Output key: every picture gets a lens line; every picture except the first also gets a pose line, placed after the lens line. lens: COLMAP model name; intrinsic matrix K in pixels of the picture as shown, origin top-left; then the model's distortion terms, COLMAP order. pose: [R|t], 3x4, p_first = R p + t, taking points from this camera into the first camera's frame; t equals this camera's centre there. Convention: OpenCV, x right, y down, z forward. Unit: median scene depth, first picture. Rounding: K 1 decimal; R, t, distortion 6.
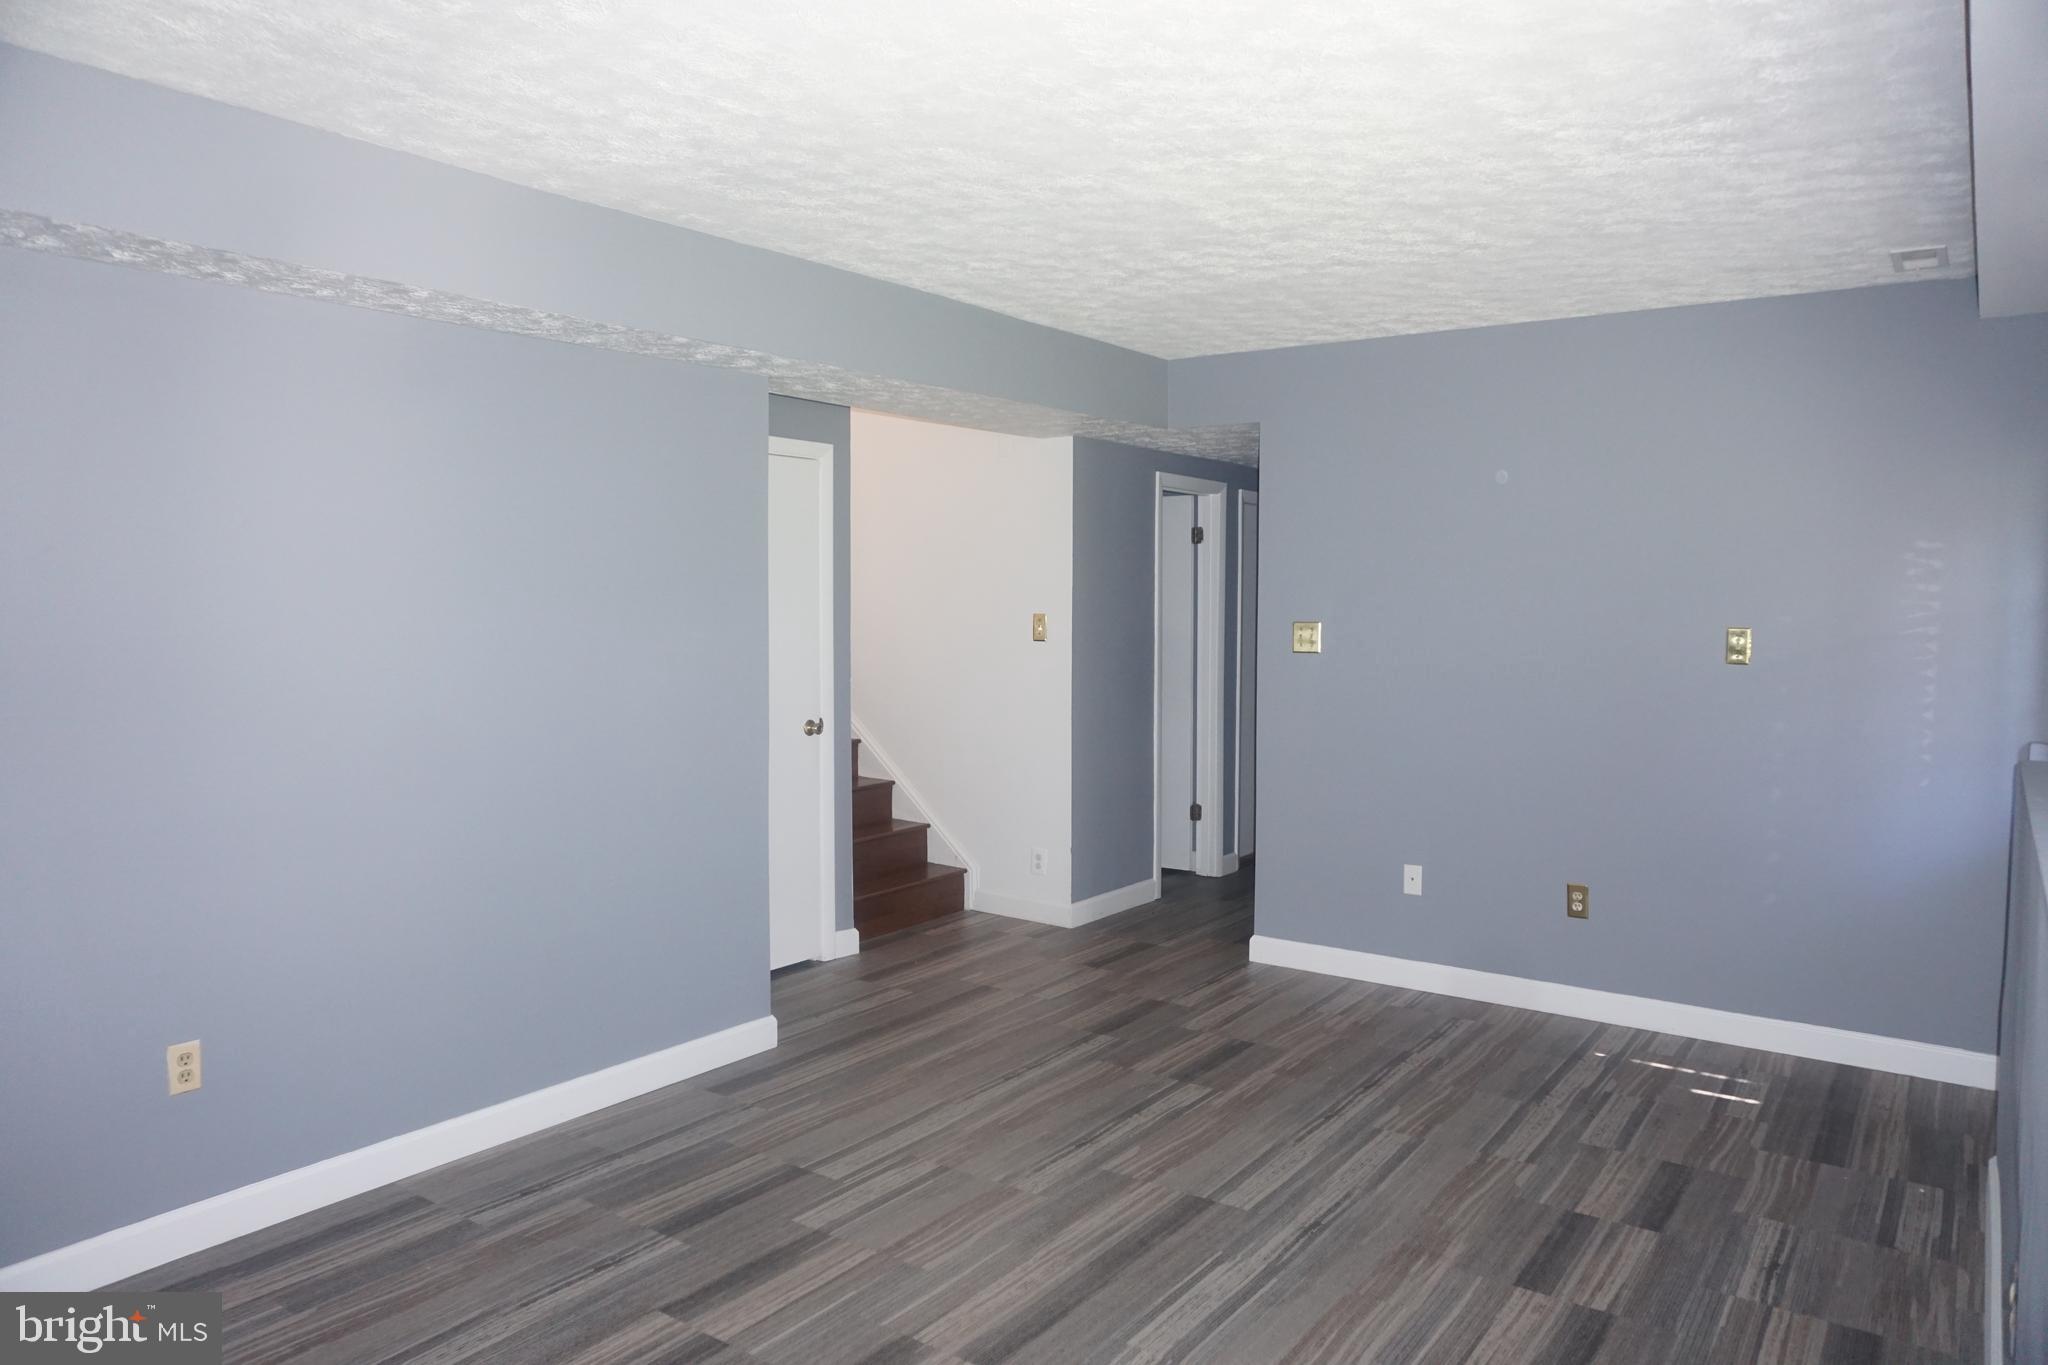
lens RADIAL K [[1353.8, 0, 1025.6], [0, 1353.8, 675.5], [0, 0, 1]] dist [-0.064171, 0.040034]
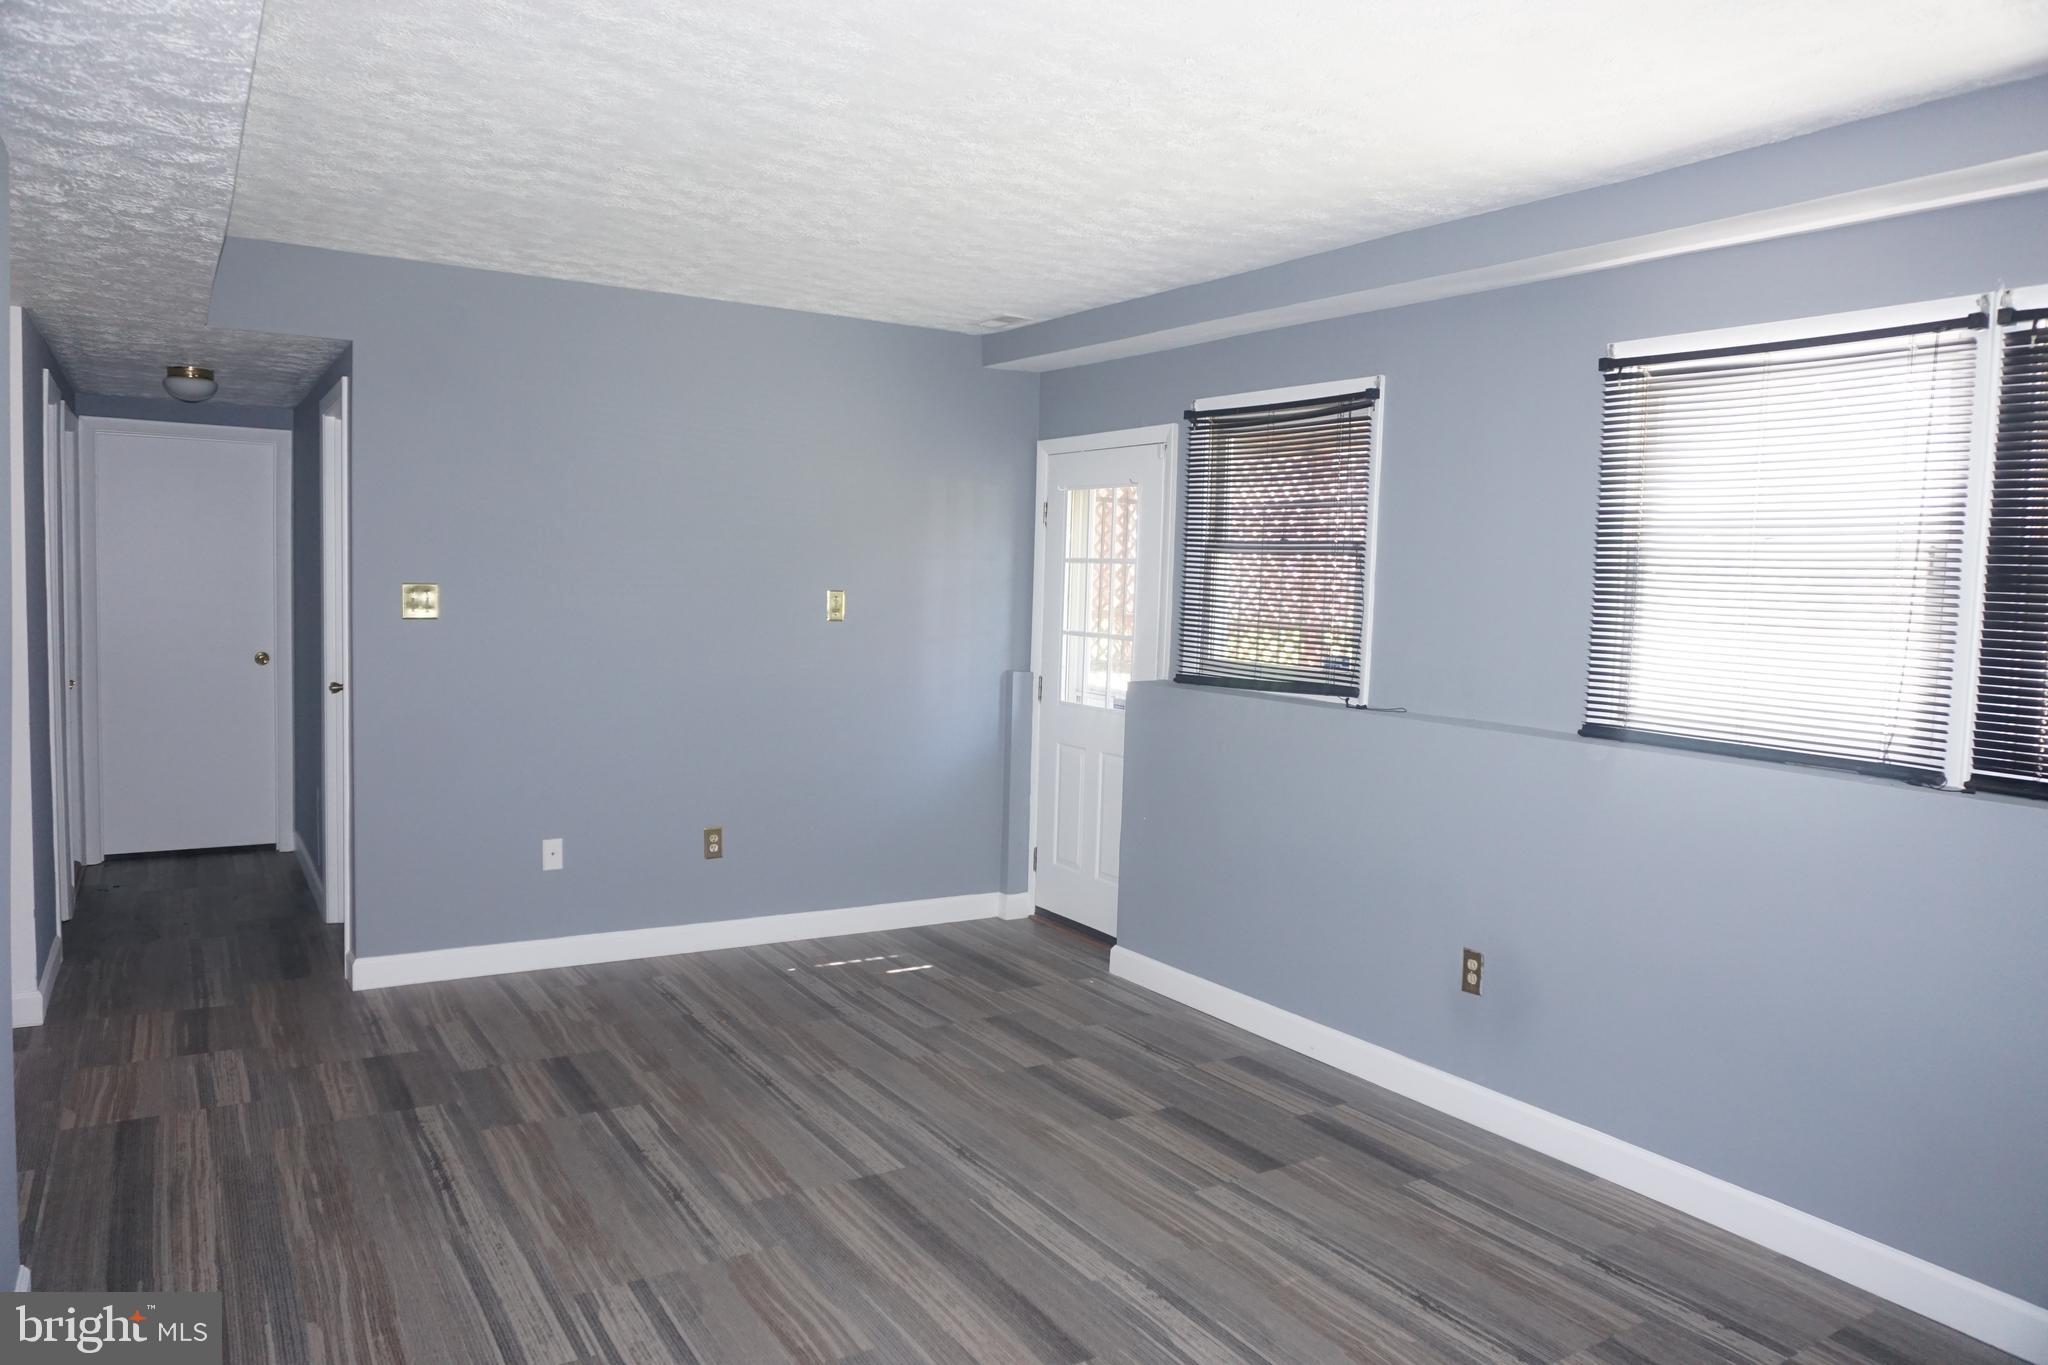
lens RADIAL K [[1353.8, 0, 1025.6], [0, 1353.8, 675.5], [0, 0, 1]] dist [-0.064171, 0.040034]
pose [[0.385478, -0.062046, 0.920628, -0.582925], [0.024347, 0.998073, 0.057072, -0.027089], [-0.922396, 0.000414, 0.386246, 0.416968]]
